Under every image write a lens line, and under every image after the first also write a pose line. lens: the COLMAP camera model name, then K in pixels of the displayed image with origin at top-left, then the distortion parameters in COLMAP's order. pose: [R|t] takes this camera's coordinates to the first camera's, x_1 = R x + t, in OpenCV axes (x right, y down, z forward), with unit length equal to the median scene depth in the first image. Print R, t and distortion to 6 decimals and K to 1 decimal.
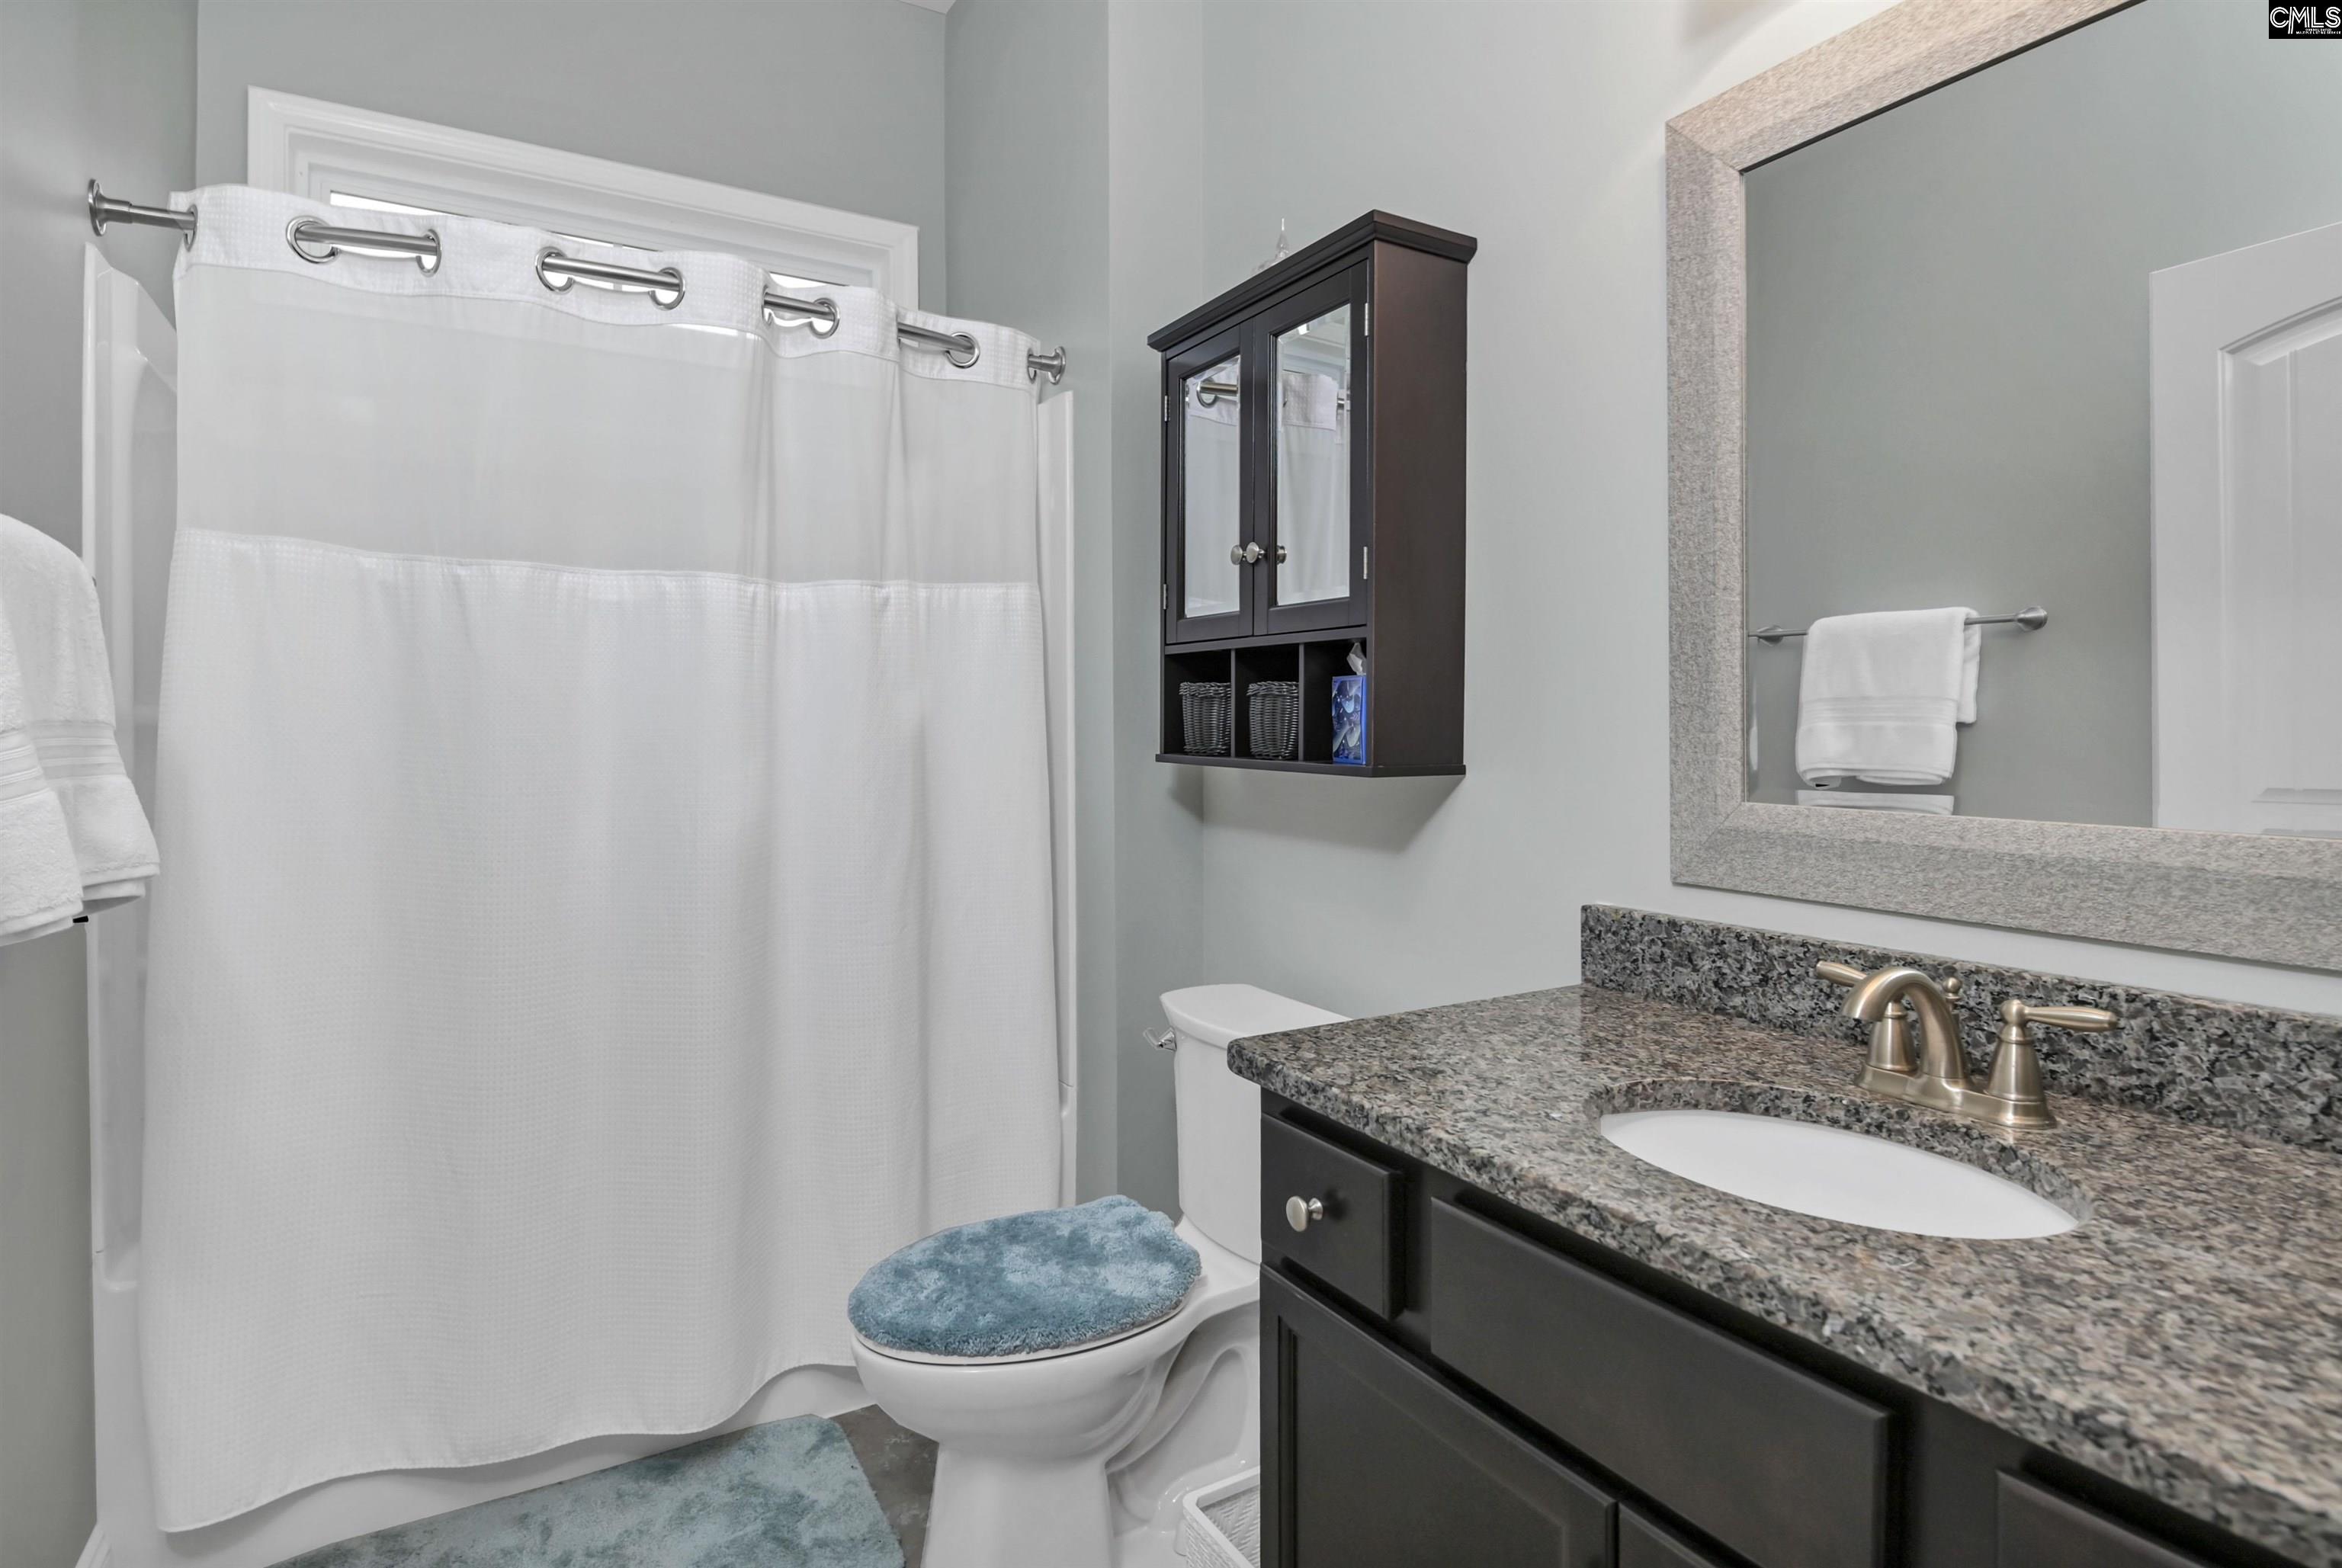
lens RADIAL K [[1141.2, 0, 1182.1], [0, 1141.2, 734.2], [0, 0, 1]] dist [0.003027, -0.008061]
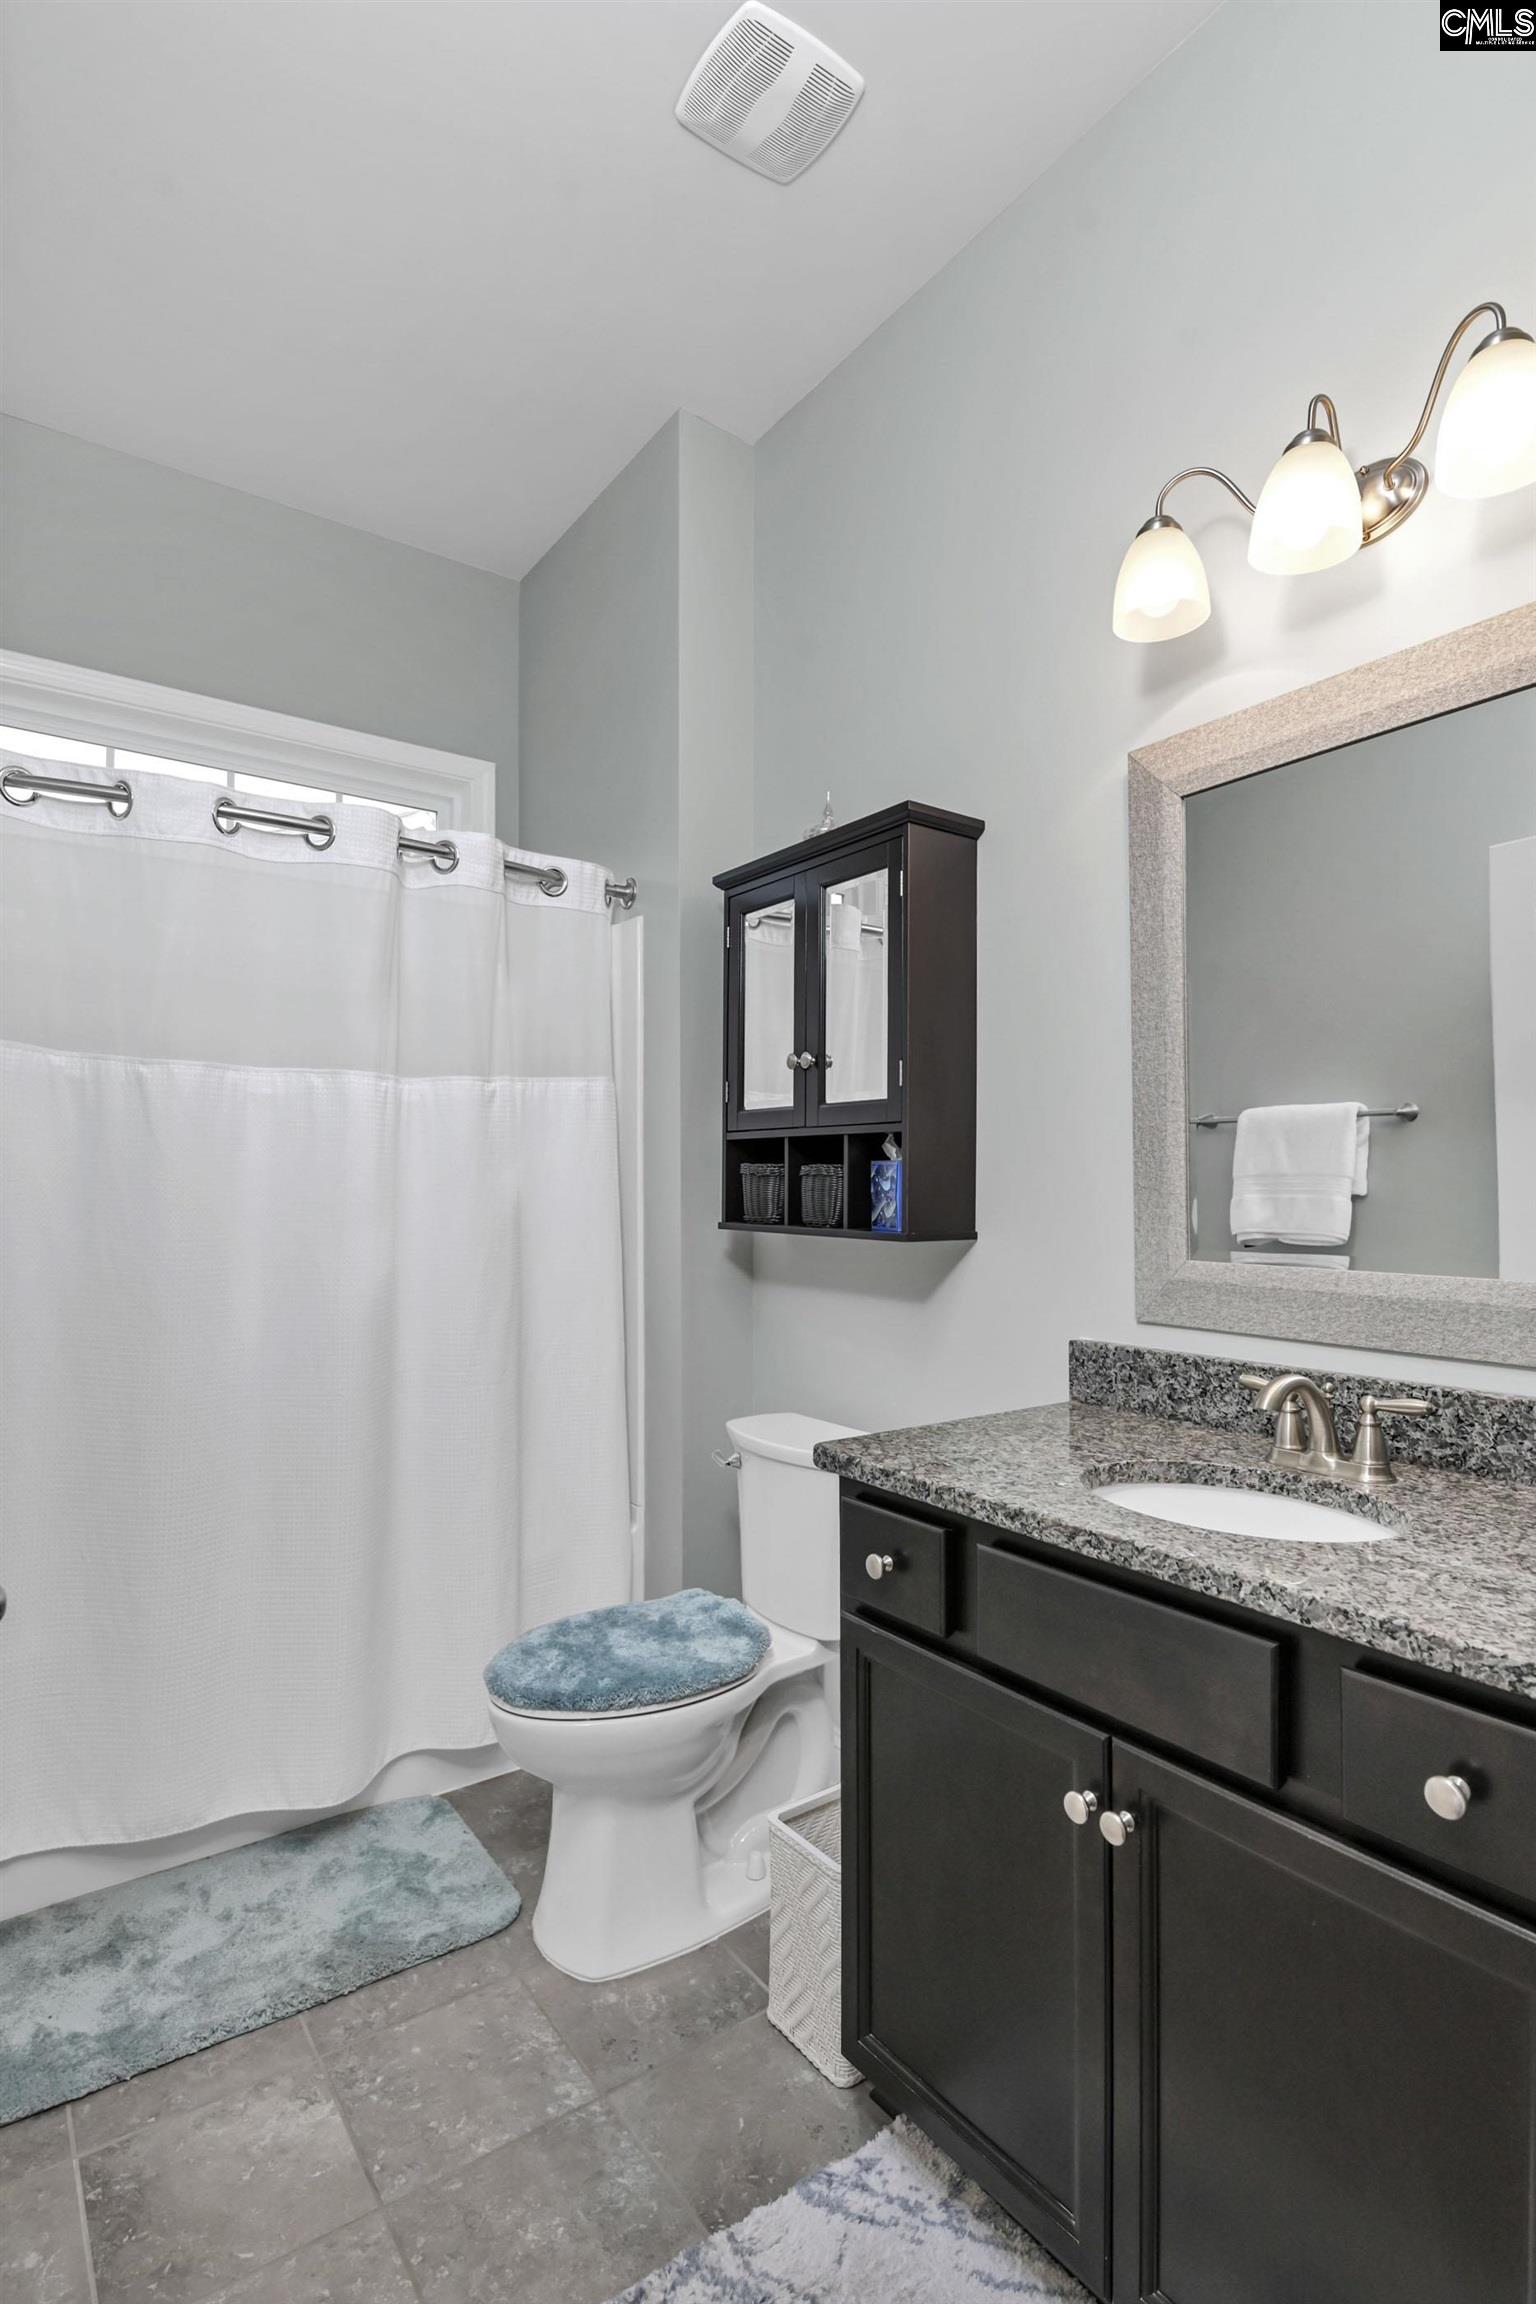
lens RADIAL K [[1129.6, 0, 762.3], [0, 1129.6, 1164.6], [0, 0, 1]] dist [-0.001267, -0.002344]
pose [[0.995250, 0.003900, 0.097278, -0.111309], [-0.001214, 0.999617, -0.027652, -0.012801], [-0.097349, 0.027402, 0.994873, -0.225664]]
